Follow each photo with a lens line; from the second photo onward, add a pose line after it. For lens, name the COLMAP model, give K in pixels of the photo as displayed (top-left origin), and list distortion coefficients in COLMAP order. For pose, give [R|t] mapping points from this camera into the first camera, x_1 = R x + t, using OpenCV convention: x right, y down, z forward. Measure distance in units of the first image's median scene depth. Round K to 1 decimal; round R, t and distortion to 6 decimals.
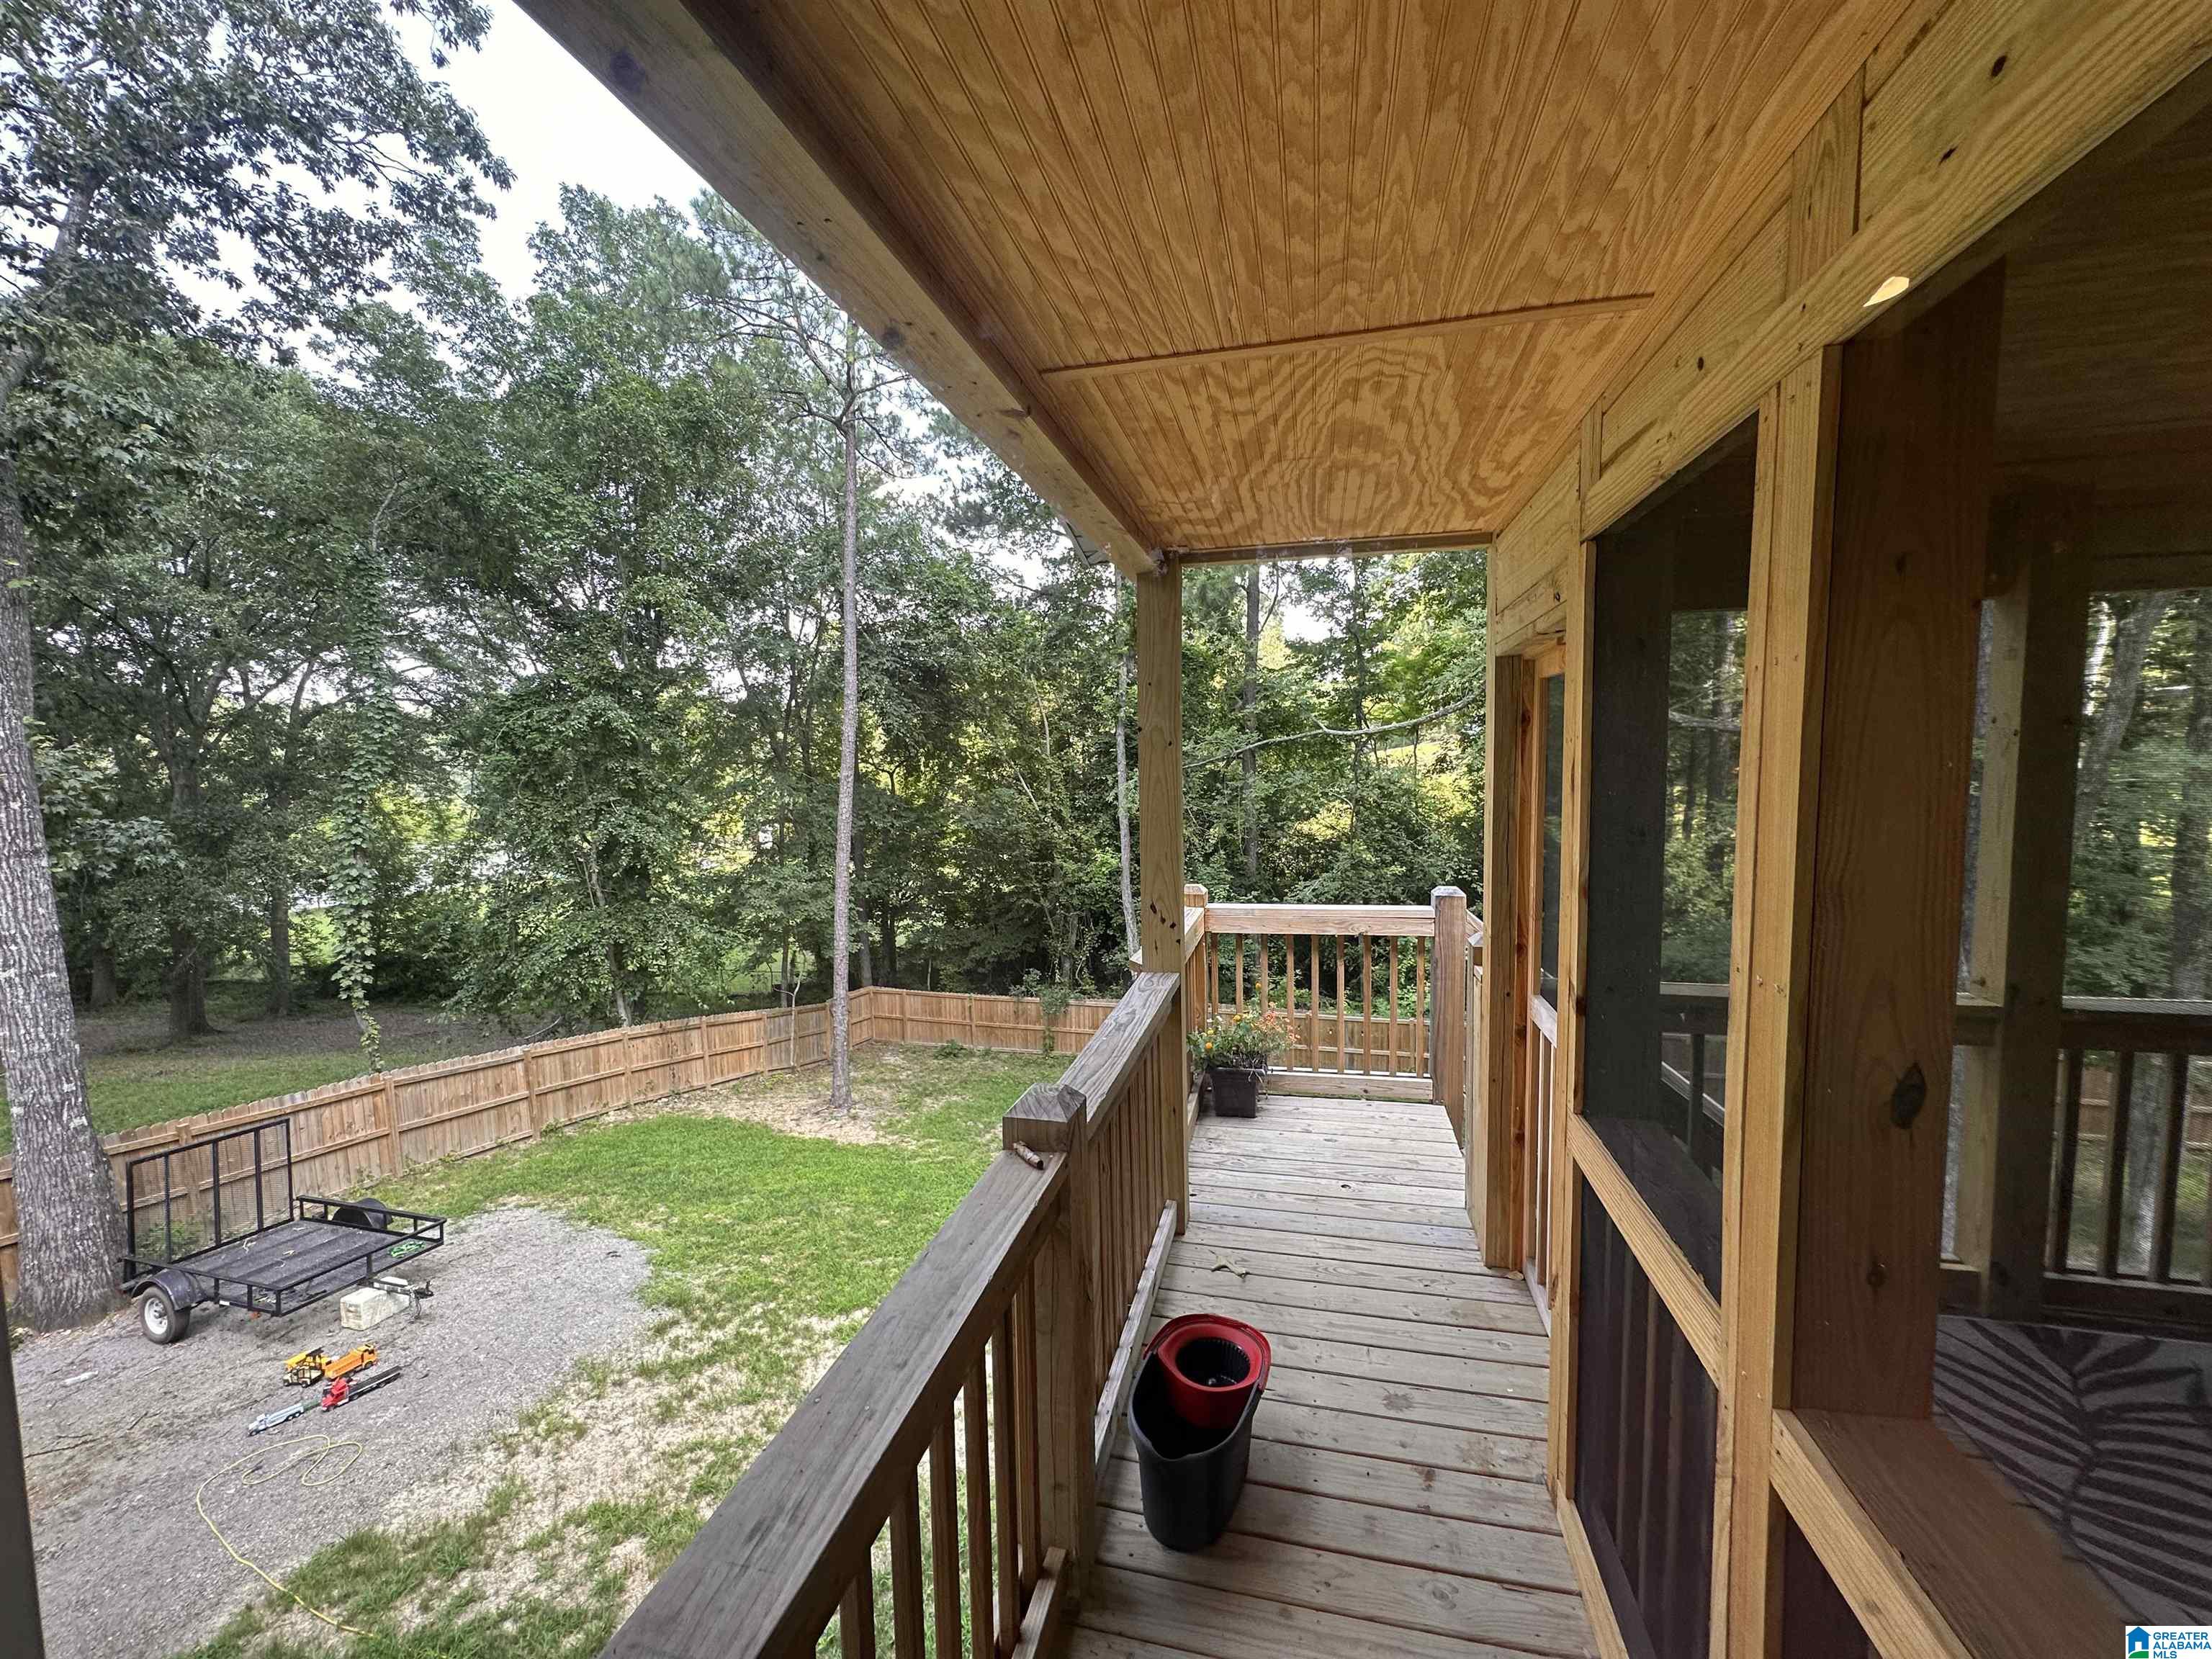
lens RADIAL K [[880.2, 0, 1109.1], [0, 880.2, 828.7], [0, 0, 1]] dist [-0.002766, 0.000669]
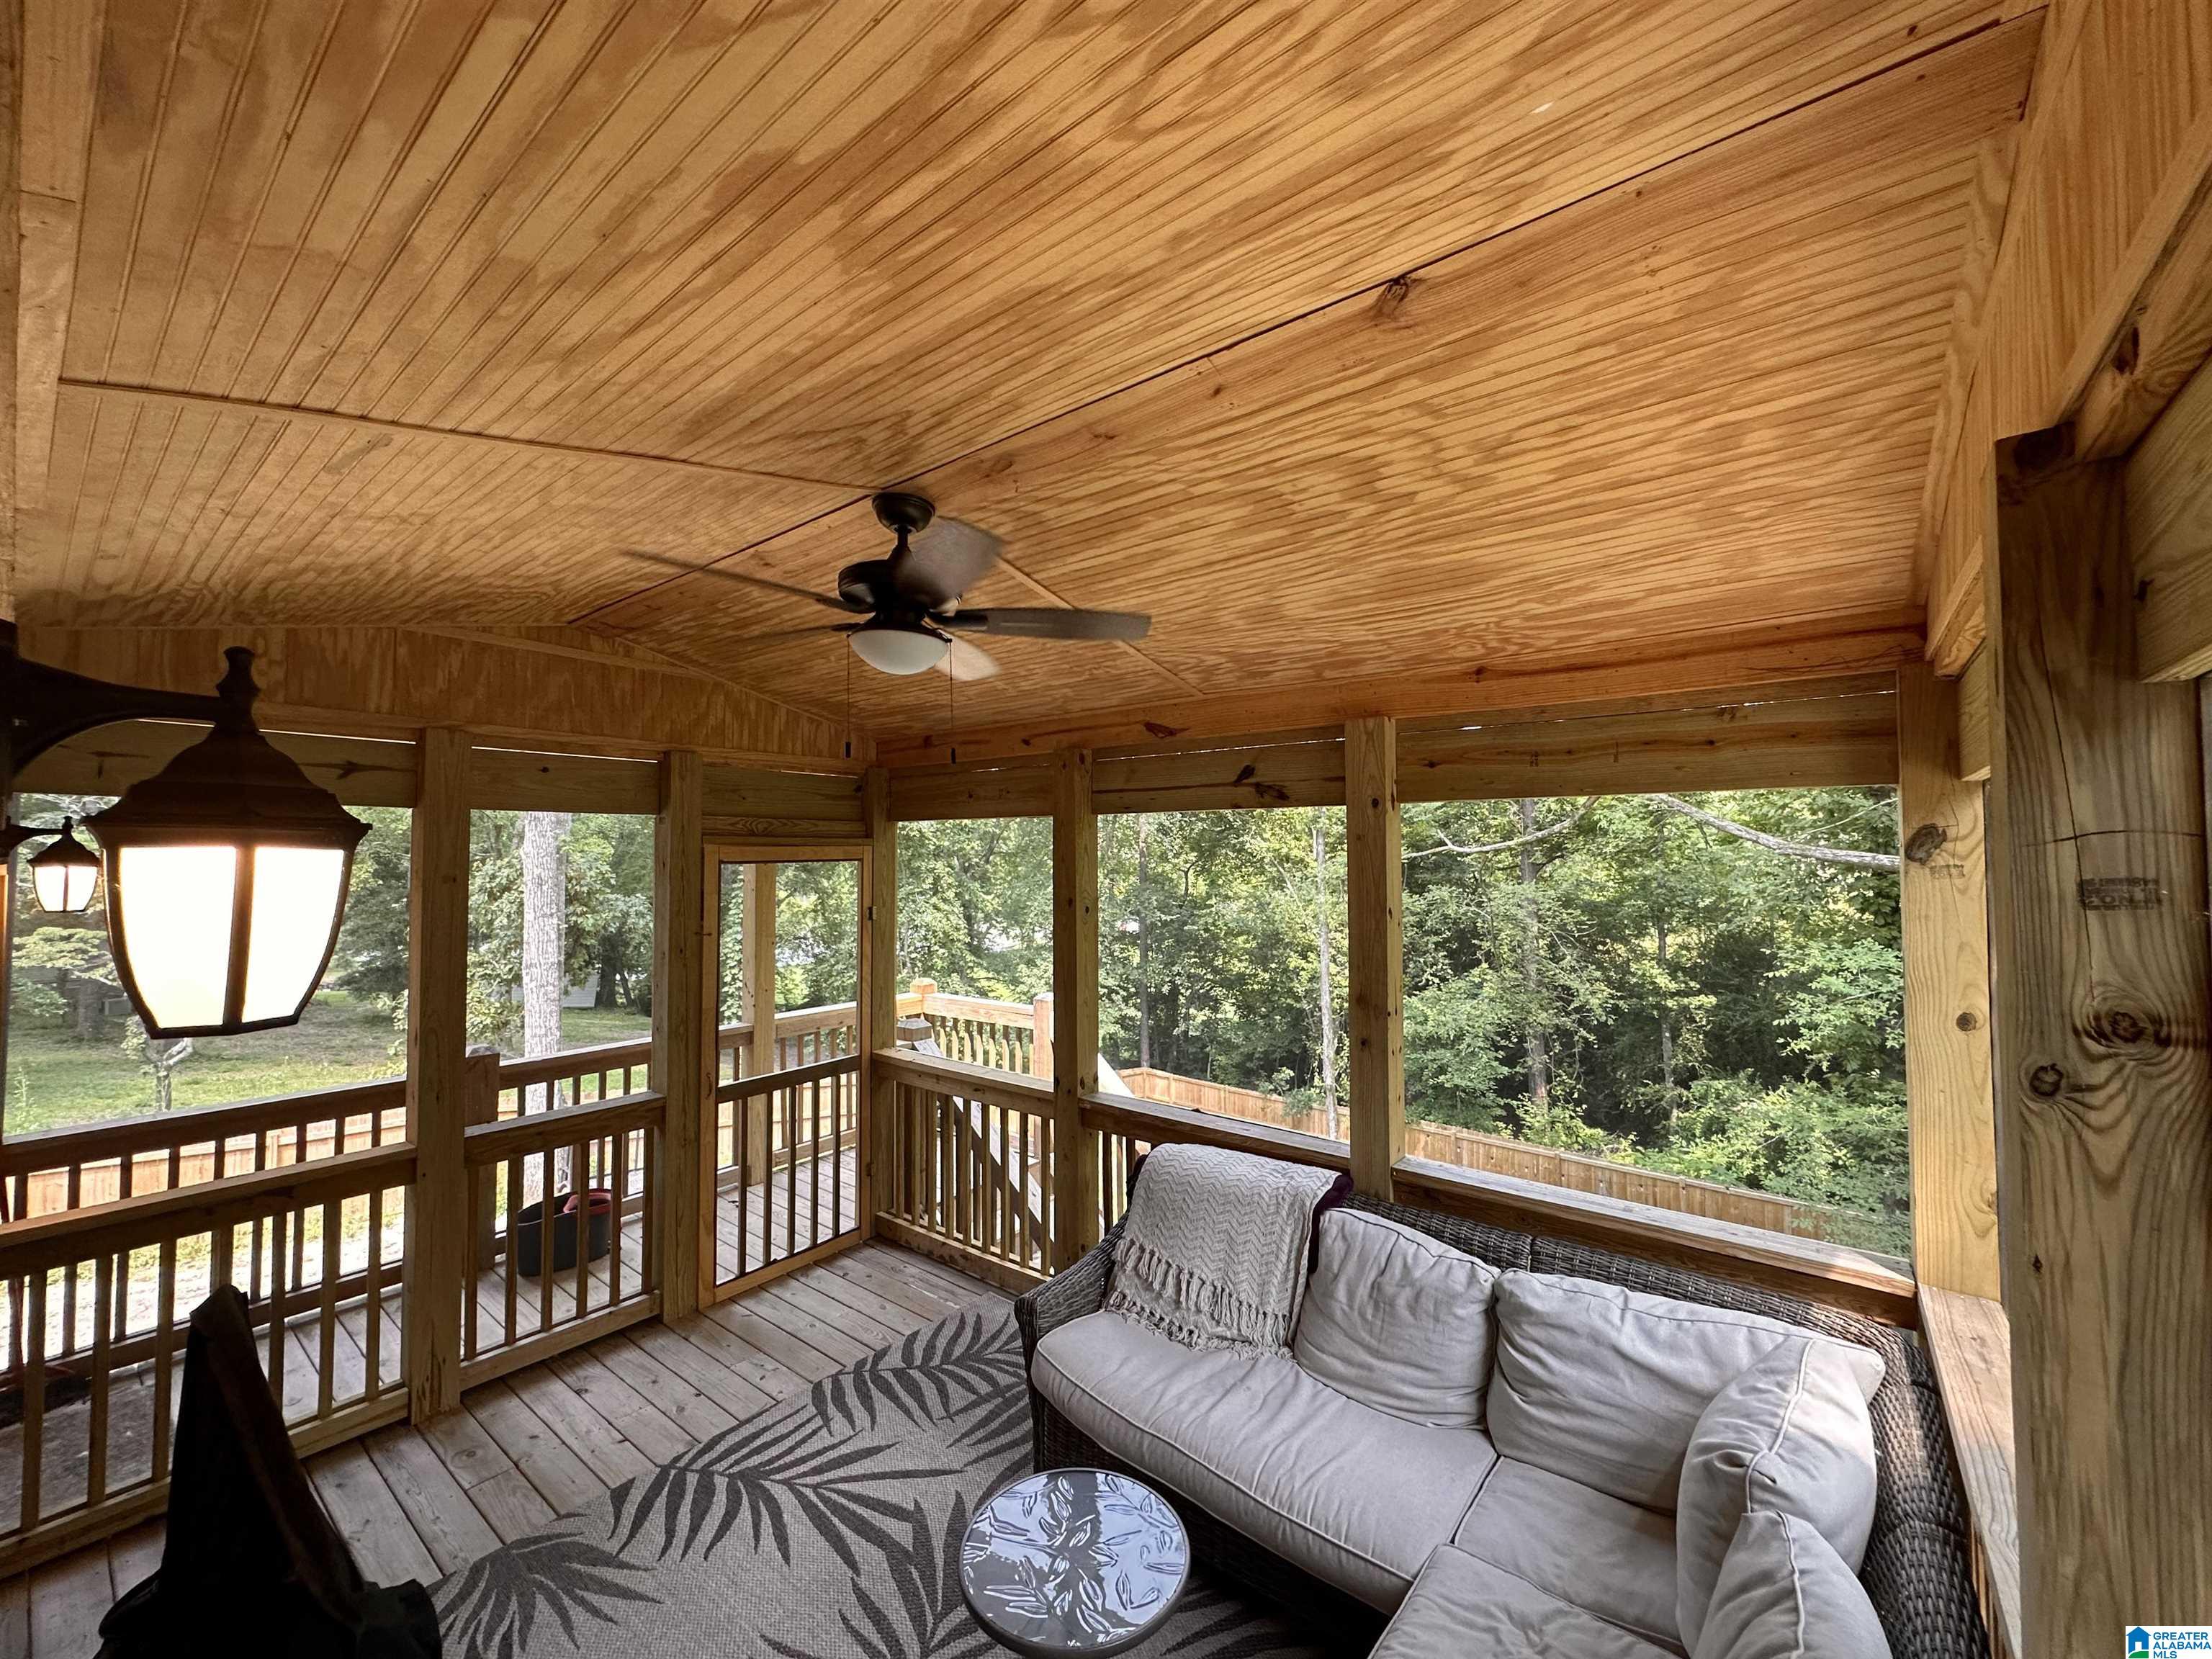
lens RADIAL K [[880.2, 0, 1109.1], [0, 880.2, 828.7], [0, 0, 1]] dist [-0.002766, 0.000669]
pose [[0.903213, 0.002373, -0.429186, 0.172340], [-0.047959, 0.994280, -0.095430, -0.009899], [0.426504, 0.106777, 0.898161, -0.032827]]
